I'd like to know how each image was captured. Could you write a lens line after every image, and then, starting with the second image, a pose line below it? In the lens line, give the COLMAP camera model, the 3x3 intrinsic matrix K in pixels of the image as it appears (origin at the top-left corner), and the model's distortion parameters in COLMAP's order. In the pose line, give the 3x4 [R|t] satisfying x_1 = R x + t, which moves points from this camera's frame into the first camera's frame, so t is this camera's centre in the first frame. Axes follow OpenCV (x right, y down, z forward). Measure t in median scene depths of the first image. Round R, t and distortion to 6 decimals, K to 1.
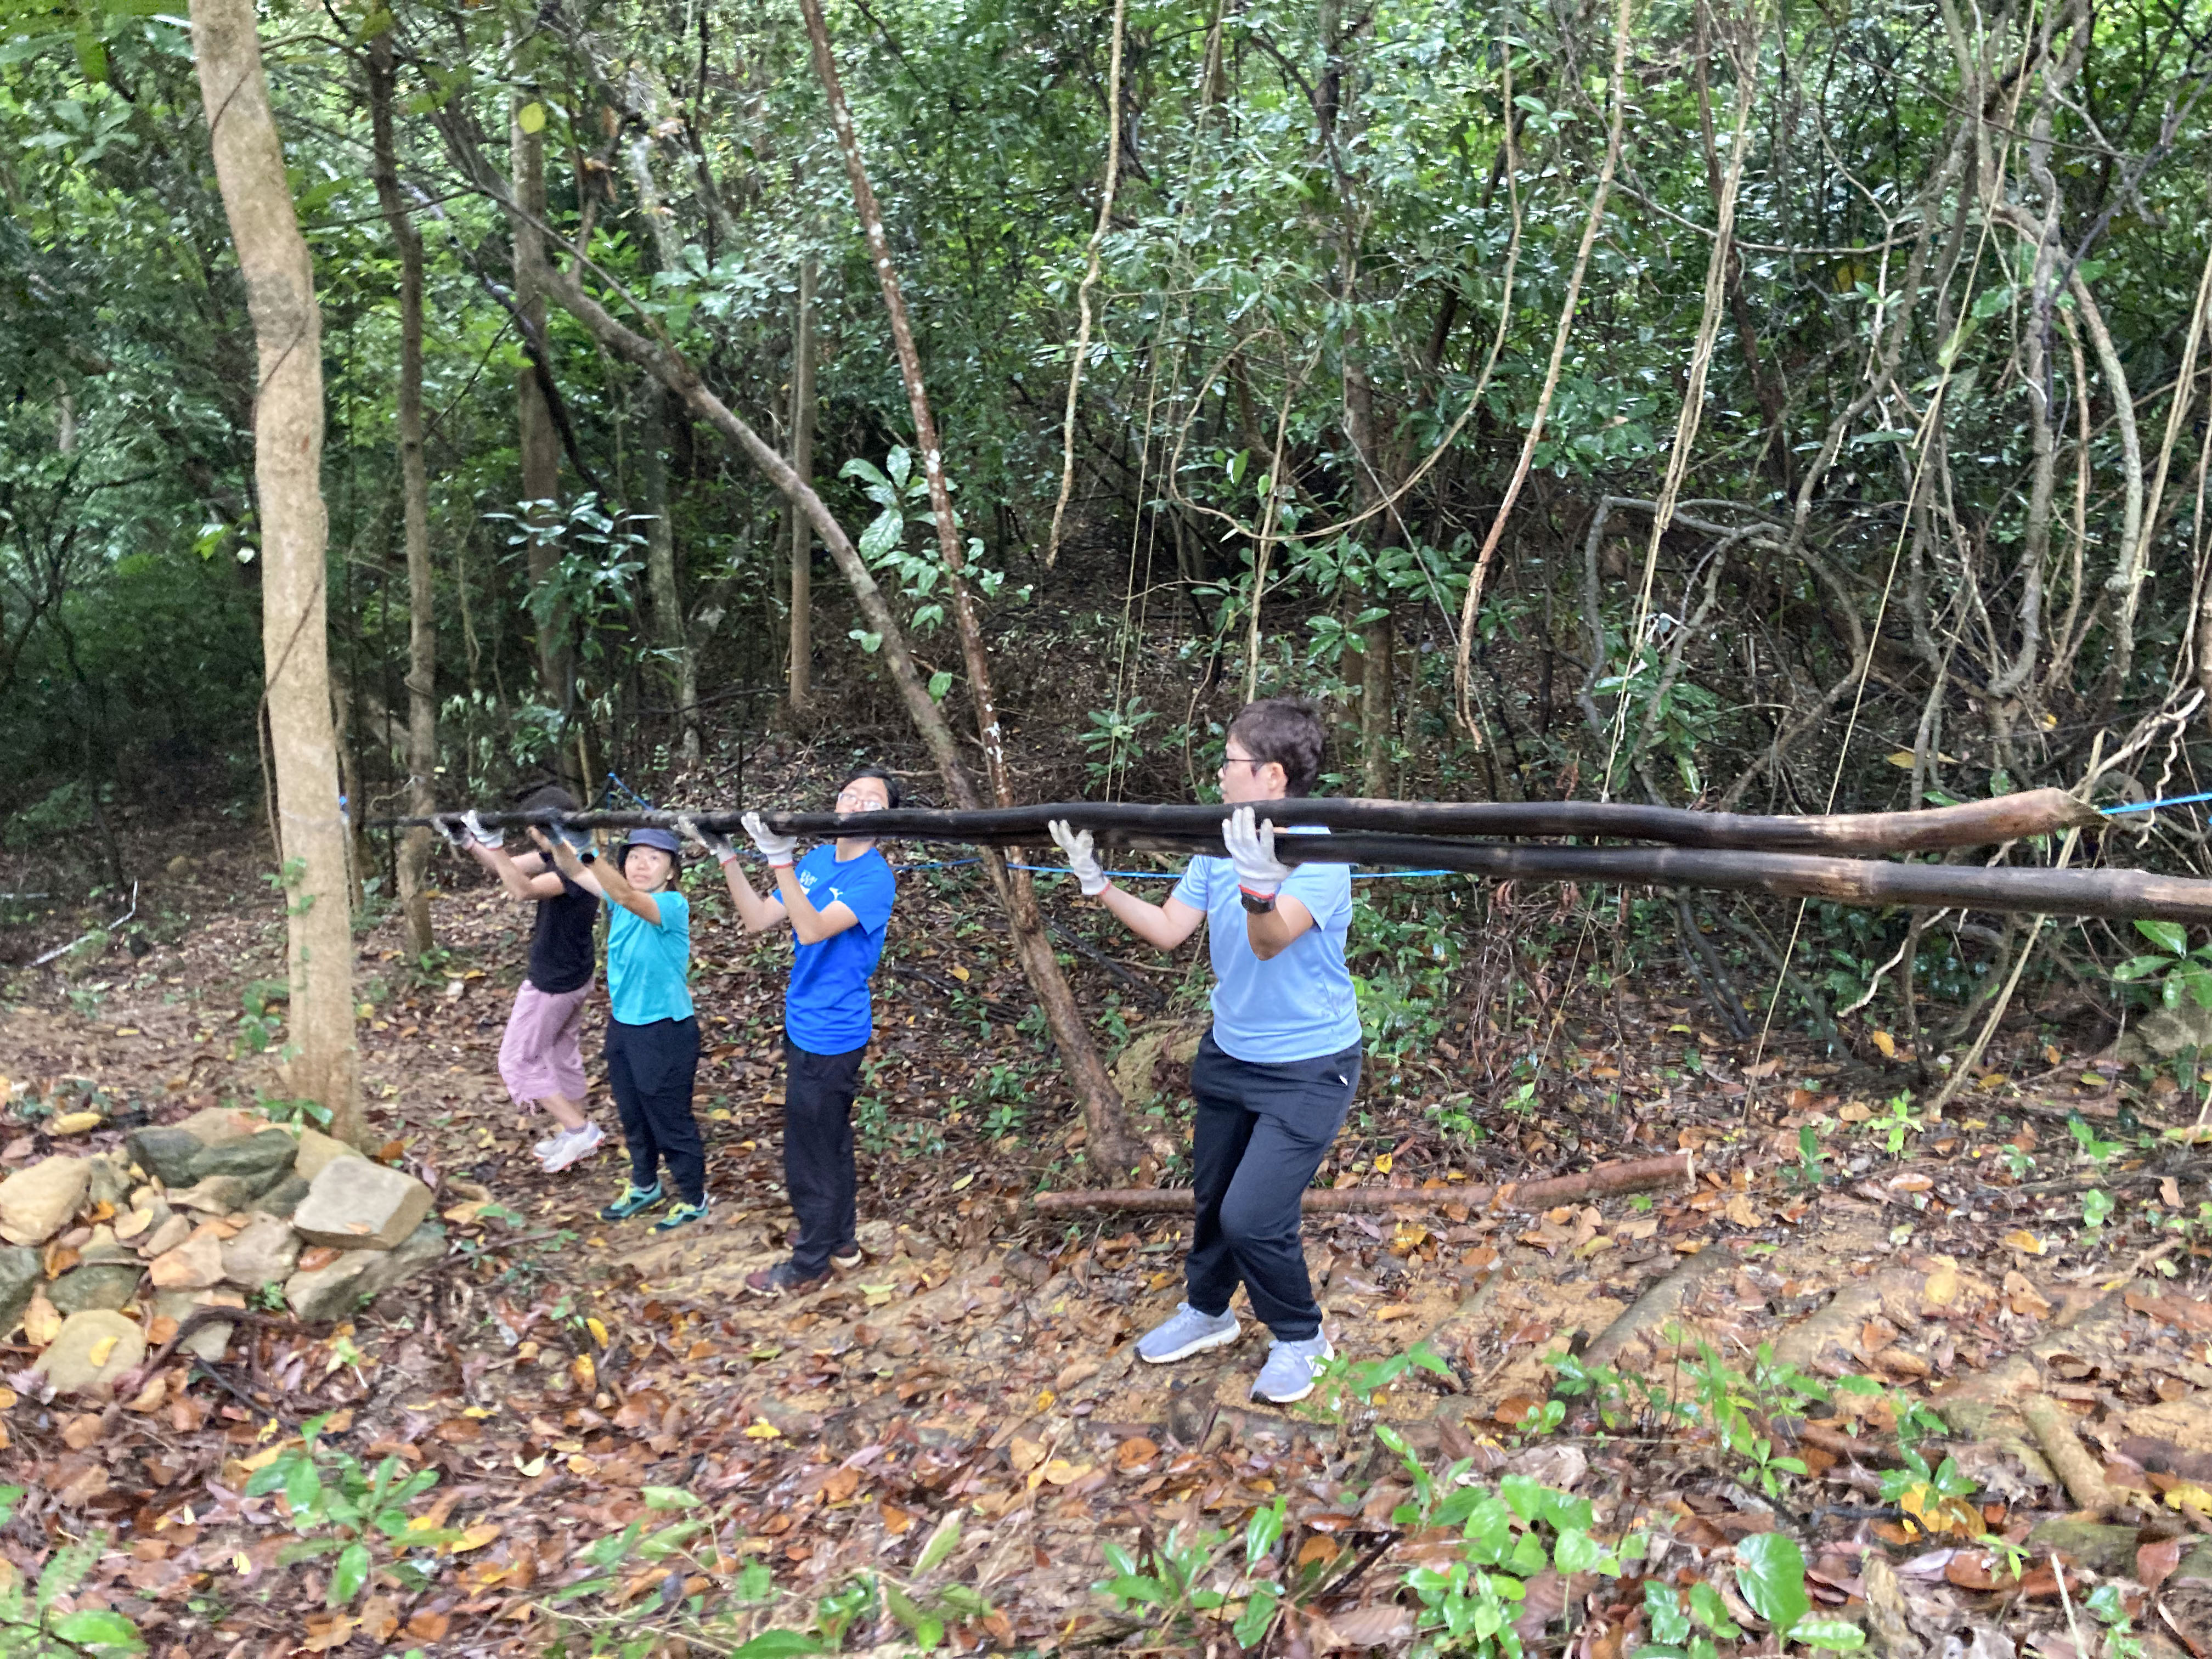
lens RADIAL K [[1795.2, 0, 1103.9], [0, 1795.2, 831.6], [0, 0, 1]] dist [0.003860, 0.000242]
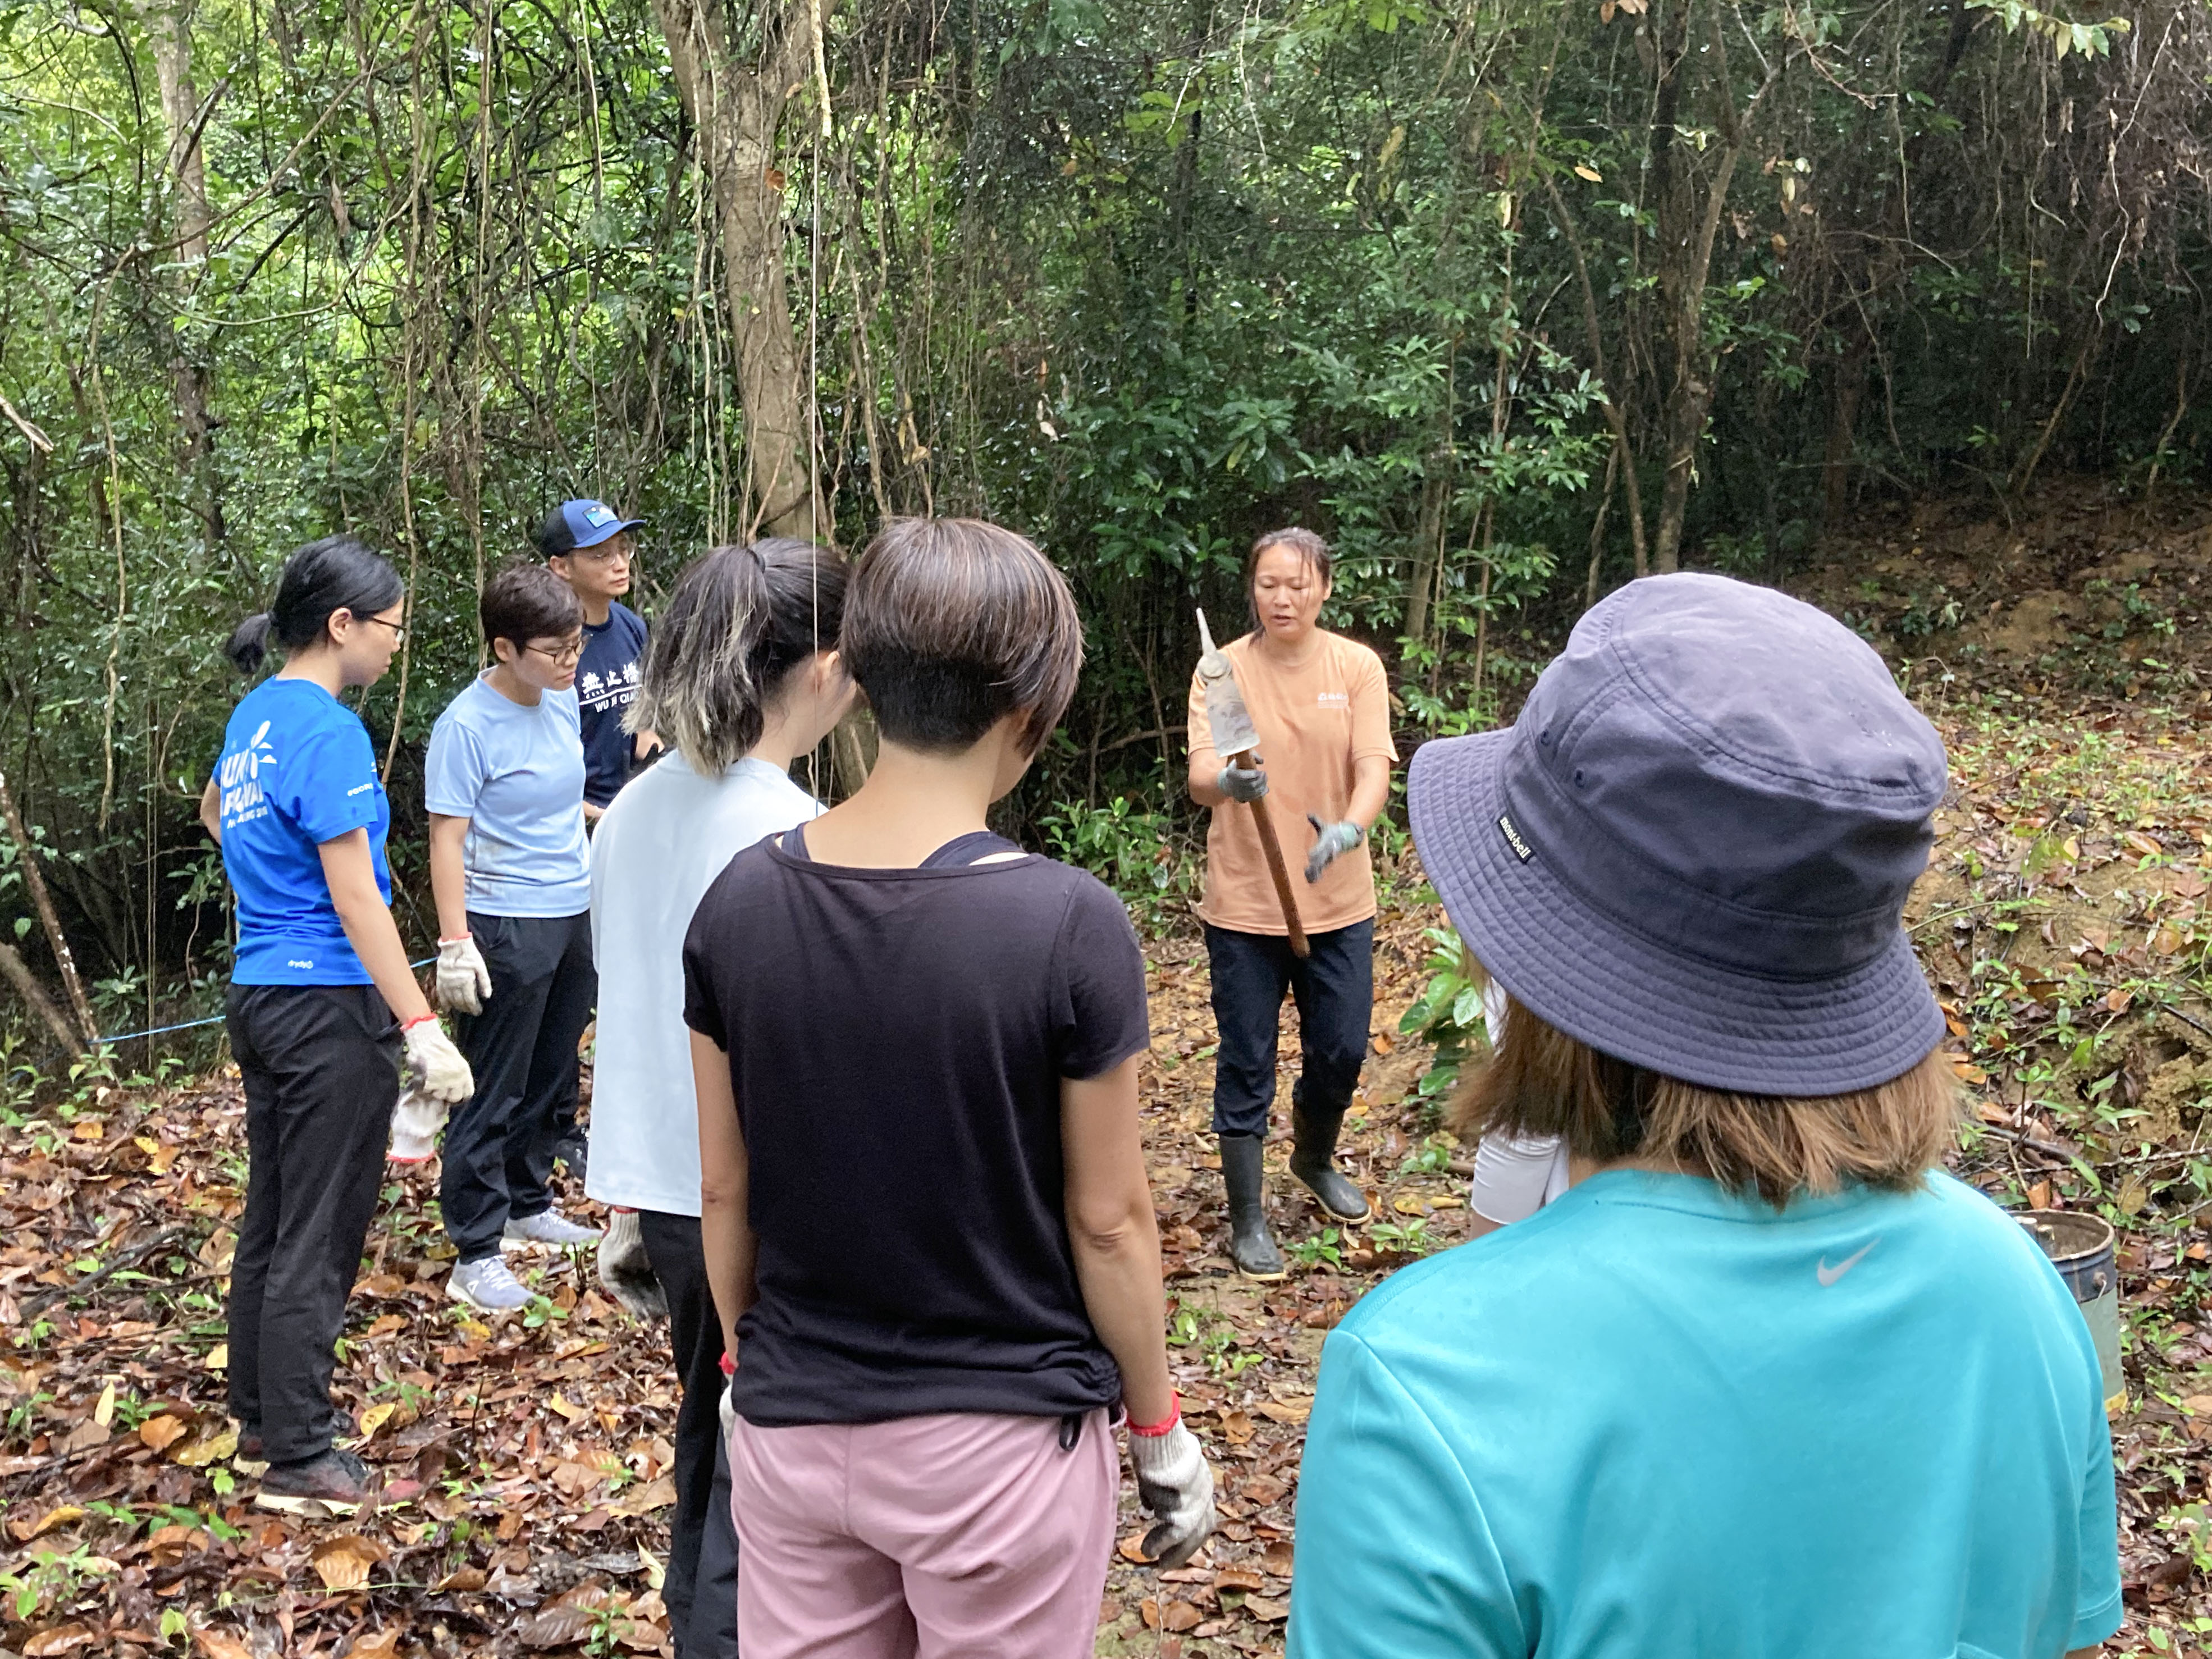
lens RADIAL K [[2246.8, 0, 1107.4], [0, 2246.8, 831.4], [0, 0, 1]] dist [0.011598, 0.000000]
pose [[0.864238, -0.126498, 0.486920, -0.212623], [0.220588, 0.965153, -0.140785, 0.301637], [-0.452144, 0.229081, 0.862026, -1.024114]]
